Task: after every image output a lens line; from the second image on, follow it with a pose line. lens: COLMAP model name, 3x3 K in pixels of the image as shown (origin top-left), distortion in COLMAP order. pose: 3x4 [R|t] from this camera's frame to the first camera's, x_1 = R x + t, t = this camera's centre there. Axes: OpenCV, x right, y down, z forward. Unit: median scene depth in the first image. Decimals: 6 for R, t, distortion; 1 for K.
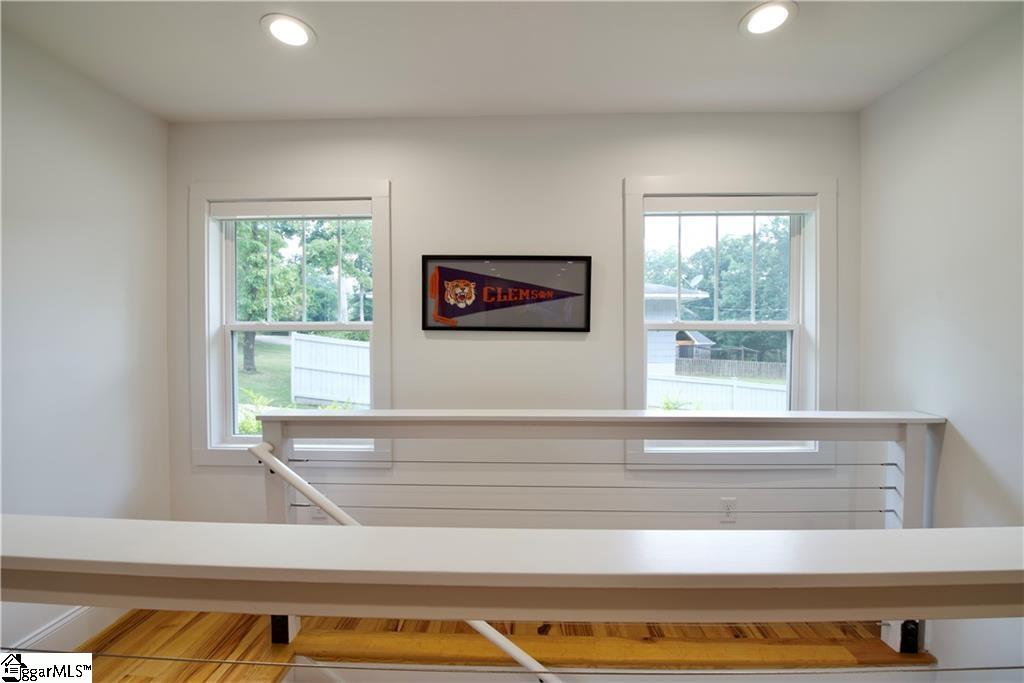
lens RADIAL K [[408.6, 0, 511.7], [0, 408.6, 344.1], [0, 0, 1]] dist [-0.017199, -0.001855]
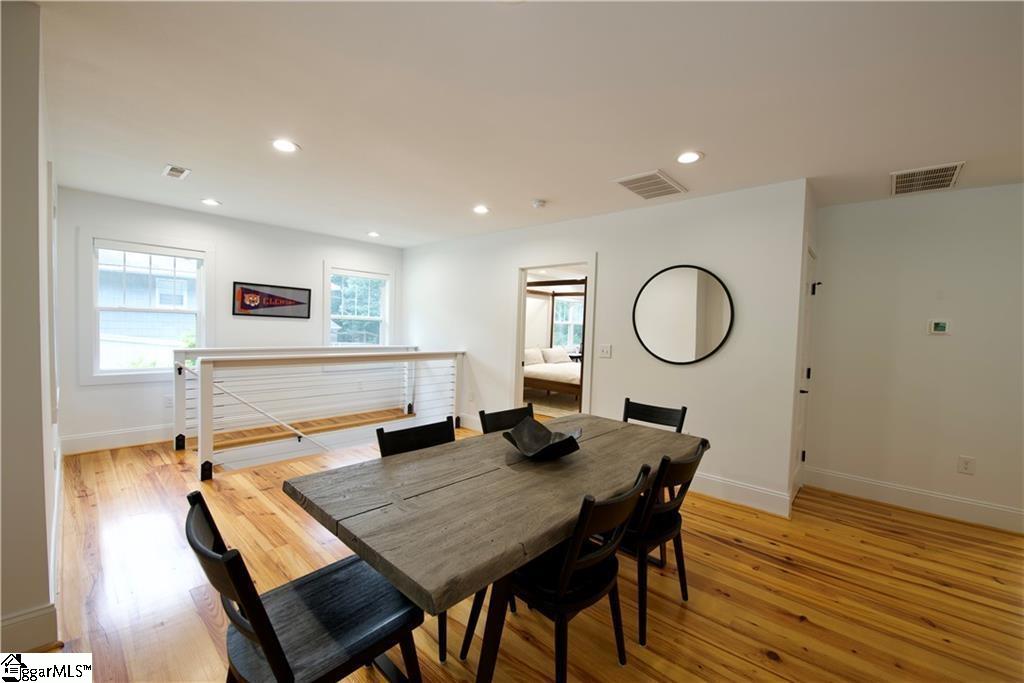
lens RADIAL K [[408.6, 0, 515.4], [0, 408.6, 342.9], [0, 0, 1]] dist [-0.017199, -0.001855]
pose [[0.644114, -0.007629, 0.764891, -0.921928], [-0.019169, 0.999475, 0.026111, 0.031348], [-0.764689, -0.031481, 0.643630, -1.617201]]
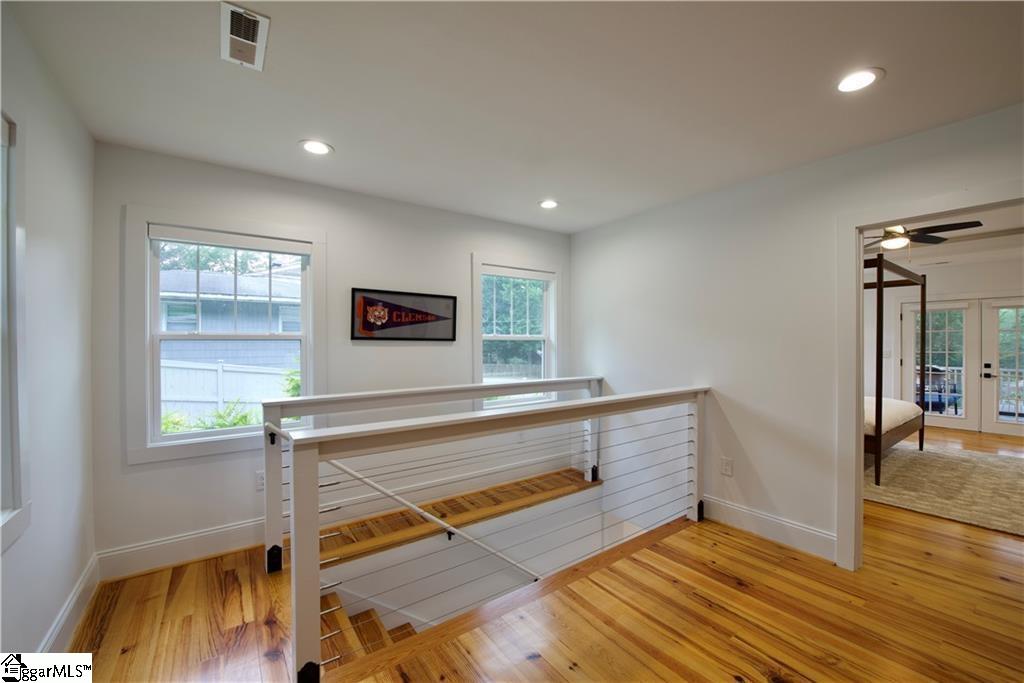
lens RADIAL K [[408.6, 0, 512.3], [0, 408.6, 340.1], [0, 0, 1]] dist [-0.017199, -0.001855]
pose [[0.797084, 0.000922, 0.603868, -0.637114], [0.013277, 0.999730, -0.019052, 0.002219], [-0.603723, 0.023204, 0.796857, -0.487716]]
